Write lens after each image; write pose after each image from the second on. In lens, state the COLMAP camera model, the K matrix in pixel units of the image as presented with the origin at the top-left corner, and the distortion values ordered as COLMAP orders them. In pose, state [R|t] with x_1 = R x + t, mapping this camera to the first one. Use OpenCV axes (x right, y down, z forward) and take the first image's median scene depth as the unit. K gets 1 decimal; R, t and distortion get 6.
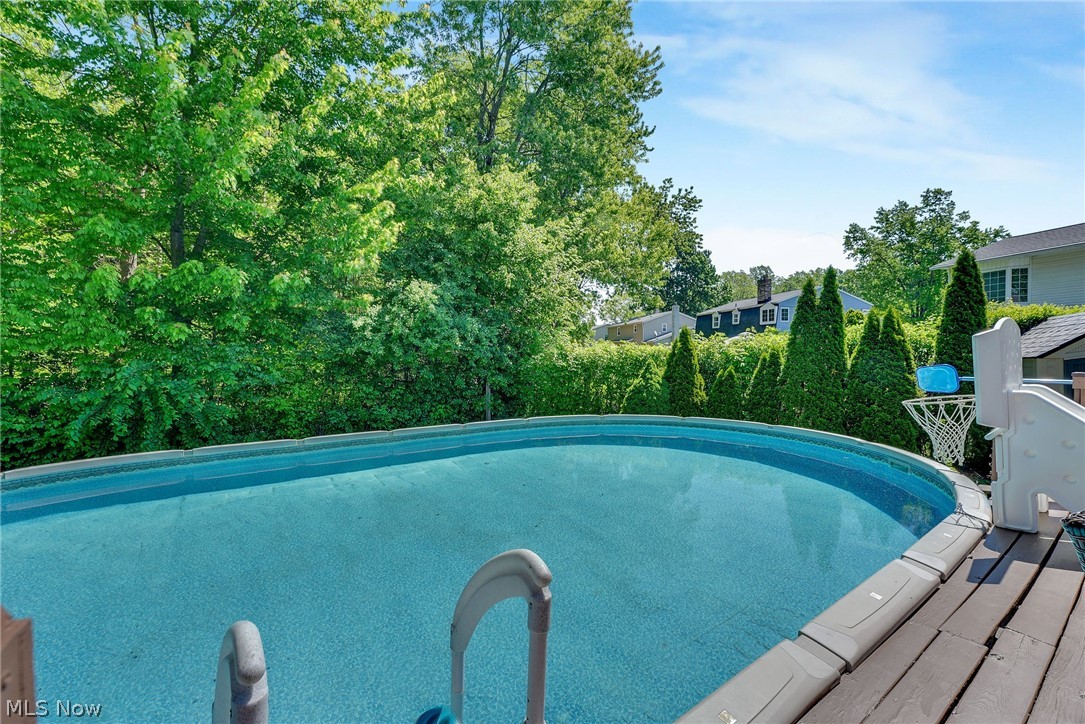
lens RADIAL K [[455.7, 0, 538.0], [0, 455.7, 360.1], [0, 0, 1]] dist [-0.017459, 0.000186]
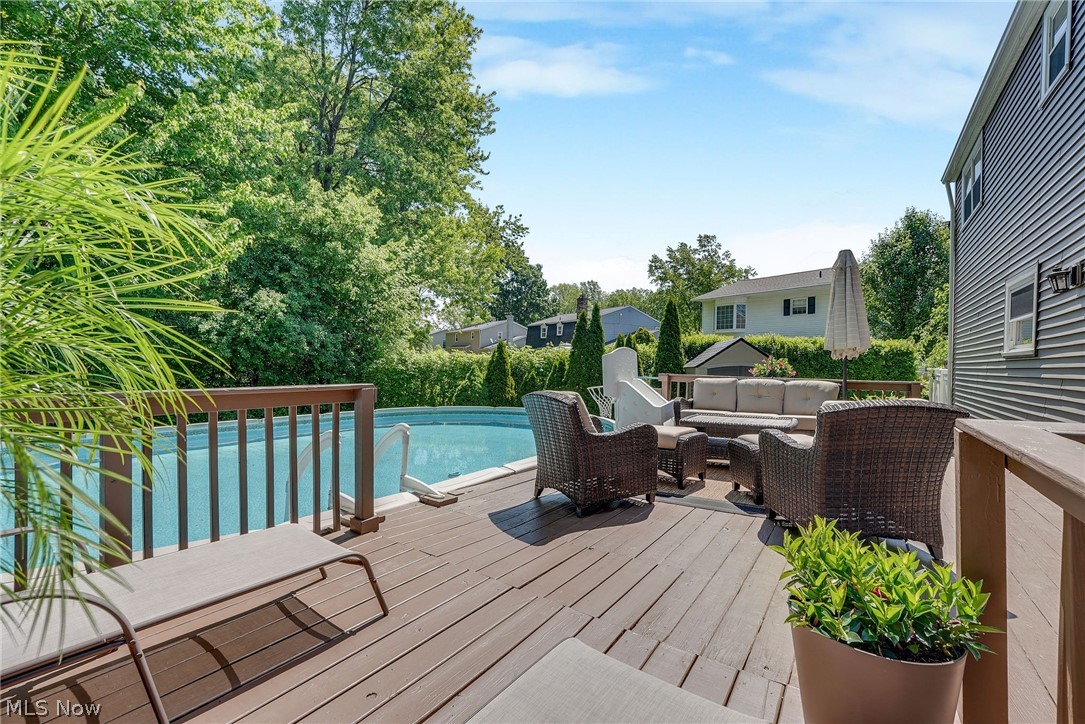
lens RADIAL K [[465.0, 0, 545.3], [0, 465.0, 369.6], [0, 0, 1]] dist [-0.021178, -0.000001]
pose [[0.935050, 0.011936, 0.354316, -0.020202], [-0.014840, 0.999875, 0.005481, 0.000924], [-0.354206, -0.010383, 0.935110, -0.203970]]
